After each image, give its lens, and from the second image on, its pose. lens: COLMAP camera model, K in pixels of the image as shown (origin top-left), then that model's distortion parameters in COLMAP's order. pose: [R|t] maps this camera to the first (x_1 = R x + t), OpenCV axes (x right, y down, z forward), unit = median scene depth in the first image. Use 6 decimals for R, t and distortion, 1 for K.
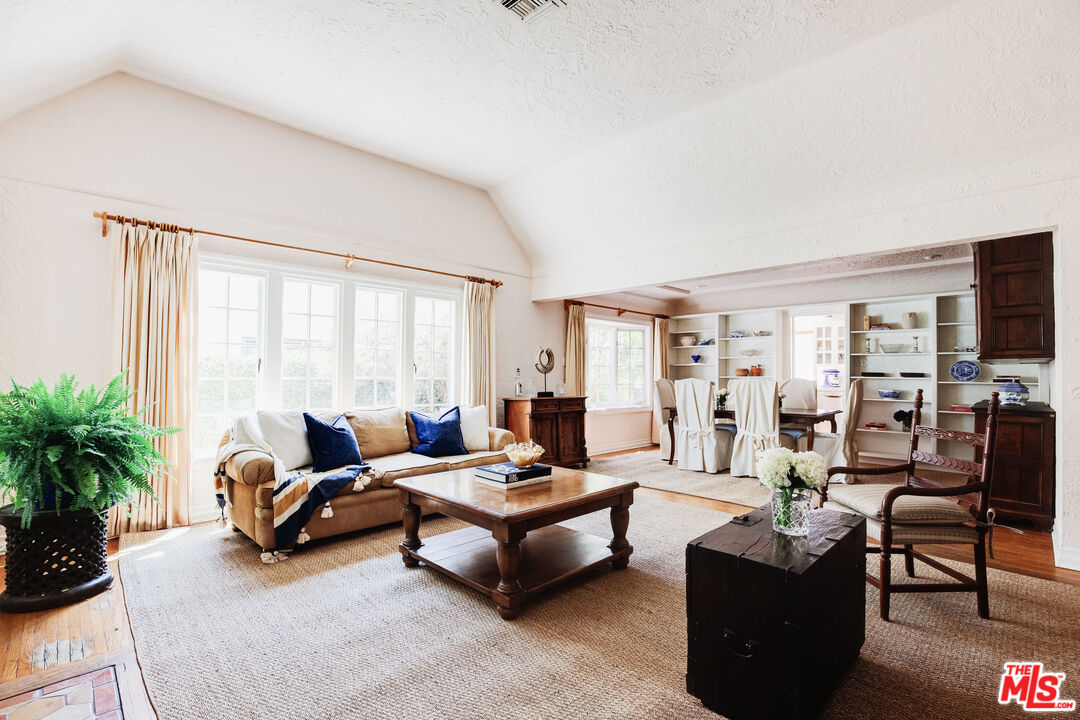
lens RADIAL K [[509.8, 0, 537.2], [0, 509.8, 367.1], [0, 0, 1]] dist [-0.001111, 0.000191]
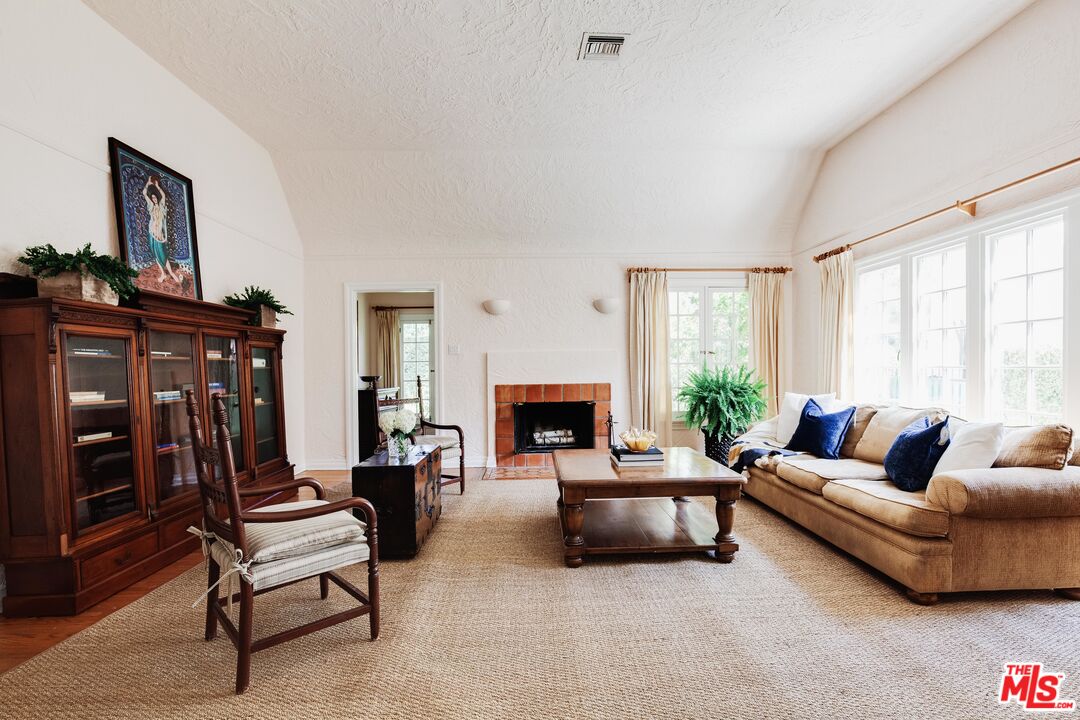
lens RADIAL K [[509.8, 0, 537.2], [0, 509.8, 367.1], [0, 0, 1]] dist [-0.001111, 0.000191]
pose [[-0.683657, -0.003215, -0.729797, 0.576452], [0.012441, 0.999794, -0.016059, 0.024681], [0.729698, -0.020059, -0.683476, 1.029029]]
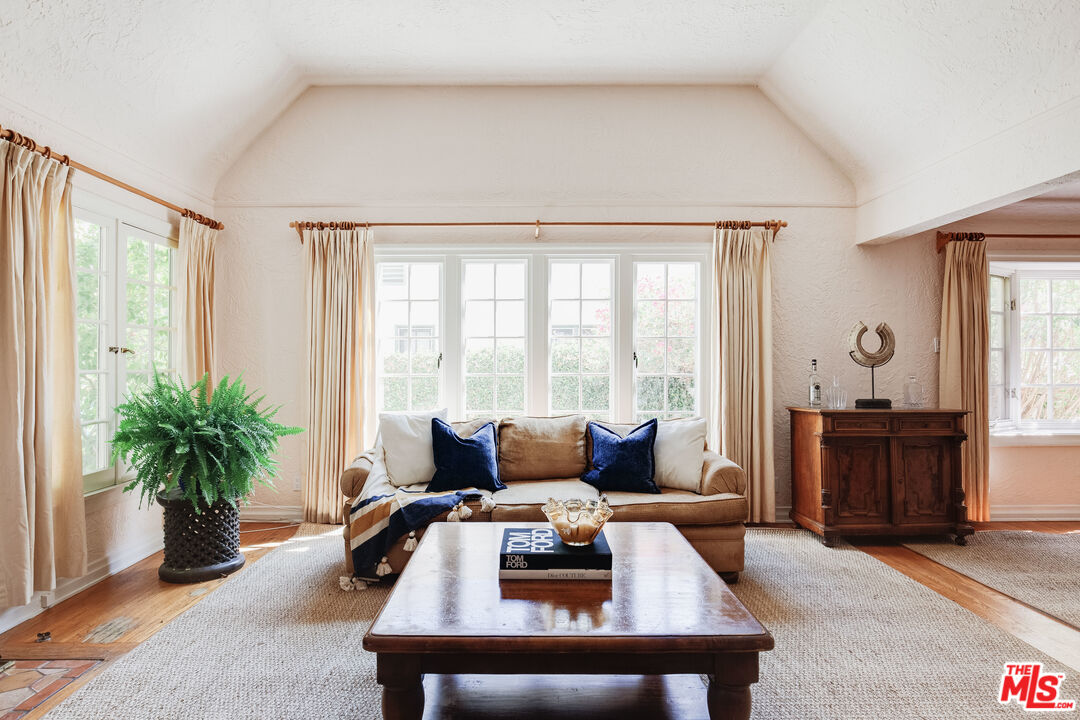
lens RADIAL K [[580.1, 0, 540.0], [0, 580.1, 360.0], [0, 0, 1]] dist [-0.005927, -0.000701]
pose [[0.711009, -0.004172, -0.703171, 0.275011], [0.015641, 0.999829, 0.009883, -0.010708], [0.703009, -0.018025, 0.710952, 0.351776]]
